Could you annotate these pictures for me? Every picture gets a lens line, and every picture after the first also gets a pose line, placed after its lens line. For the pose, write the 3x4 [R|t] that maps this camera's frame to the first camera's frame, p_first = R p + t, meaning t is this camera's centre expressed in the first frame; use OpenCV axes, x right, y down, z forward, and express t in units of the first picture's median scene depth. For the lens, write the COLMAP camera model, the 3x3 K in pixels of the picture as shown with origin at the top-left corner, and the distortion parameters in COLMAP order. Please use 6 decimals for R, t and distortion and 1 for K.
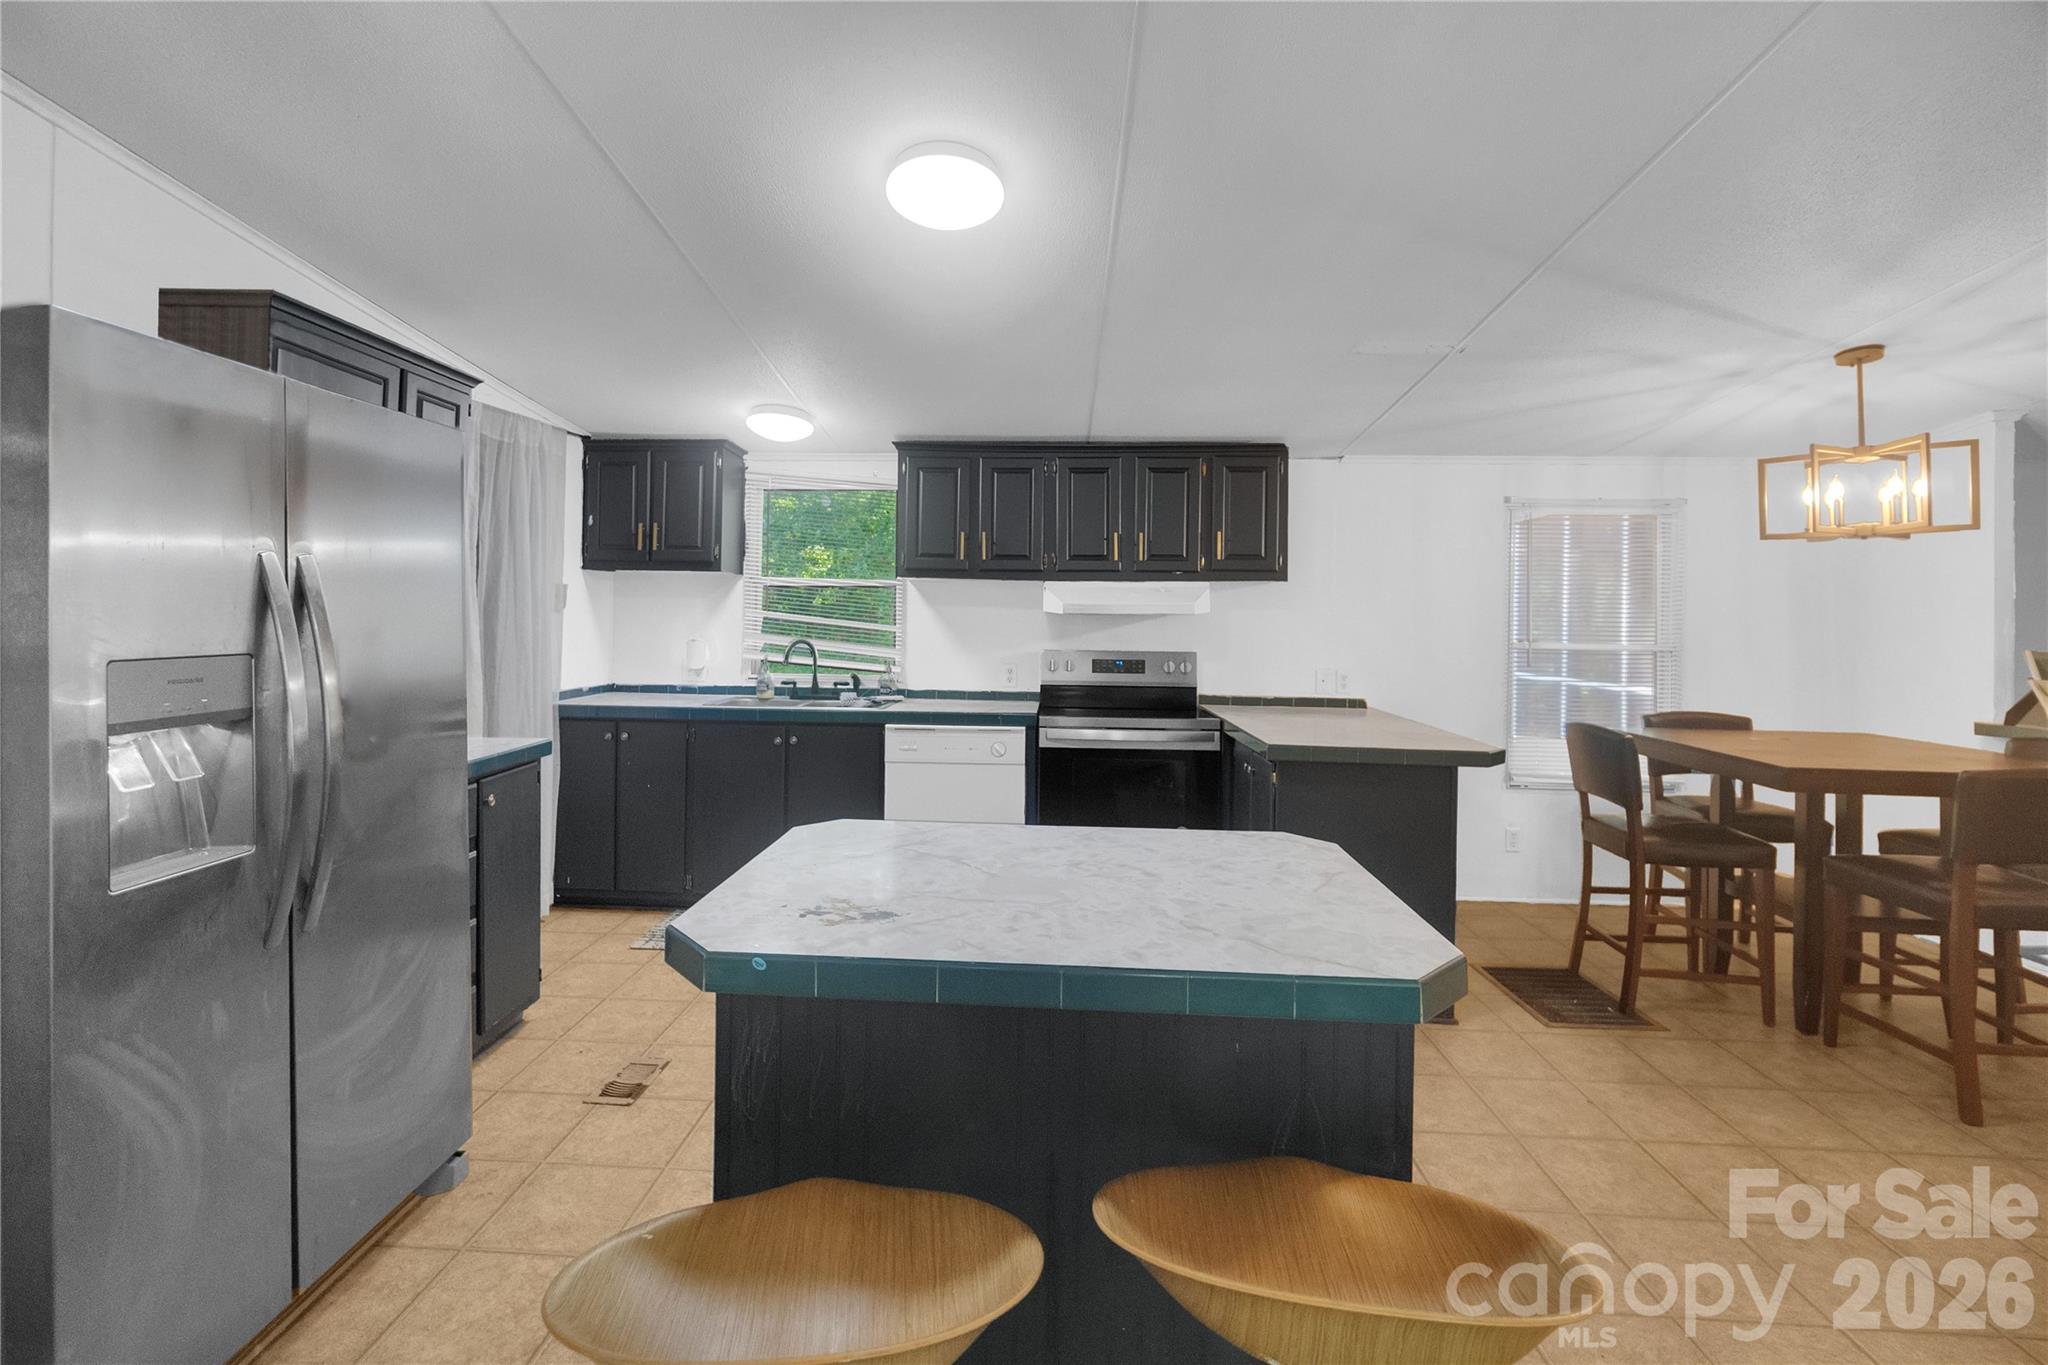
lens RADIAL K [[902.0, 0, 1004.5], [0, 902.0, 609.0], [0, 0, 1]] dist [0.000320, 0.000441]
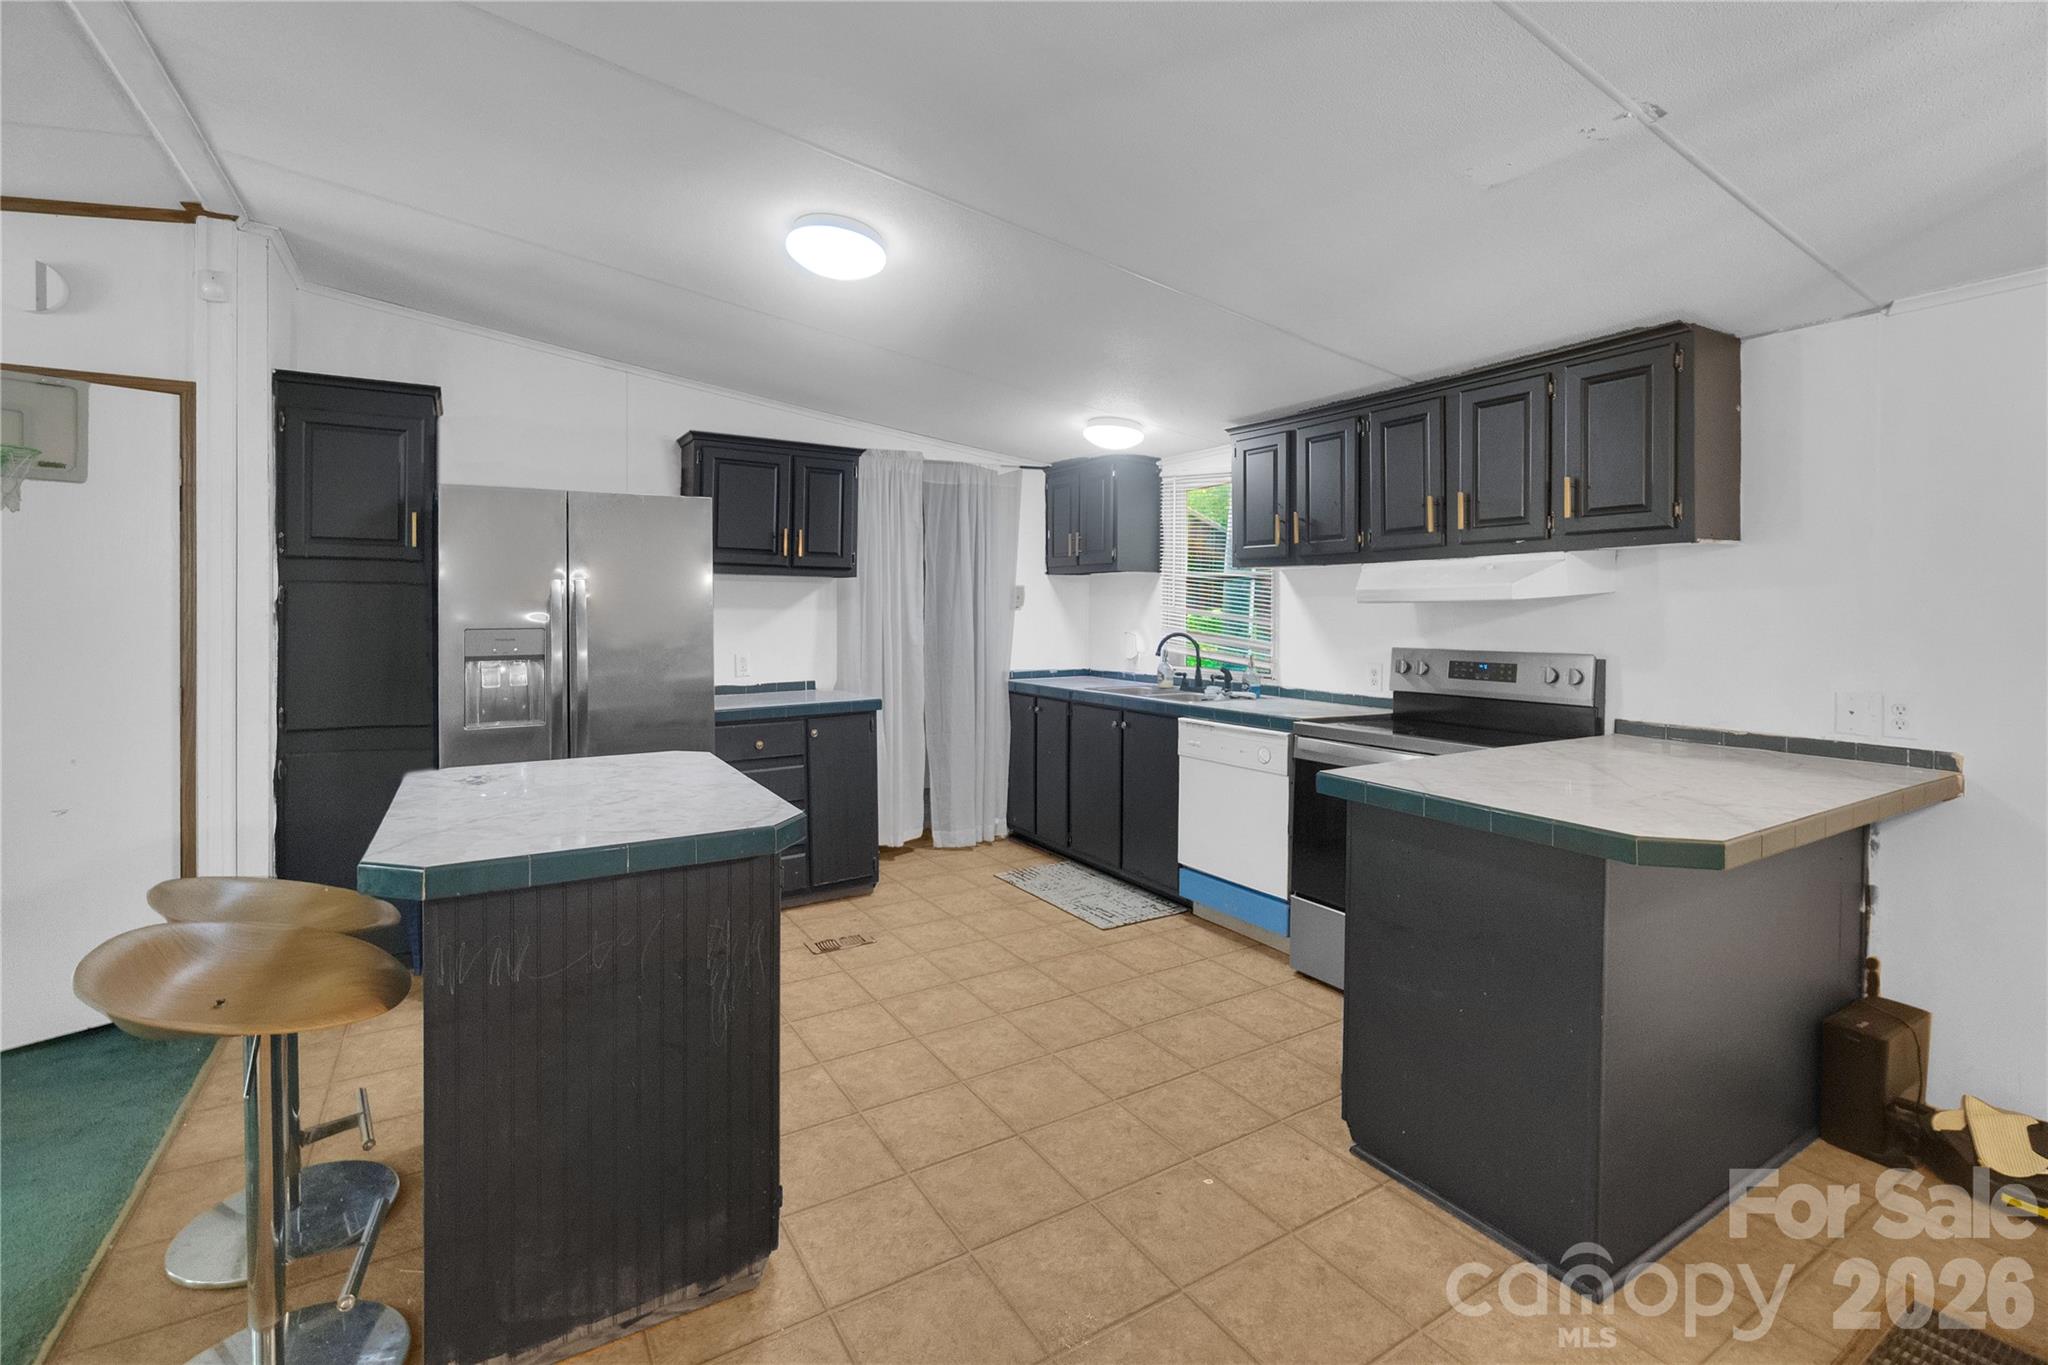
lens RADIAL K [[907.4, 0, 1023.2], [0, 907.4, 610.8], [0, 0, 1]] dist [0.000803, 0.000673]
pose [[0.569430, -0.013543, -0.821928, 0.559759], [0.013271, 0.999885, -0.007280, 0.014653], [0.821933, -0.006763, 0.569545, 0.270475]]
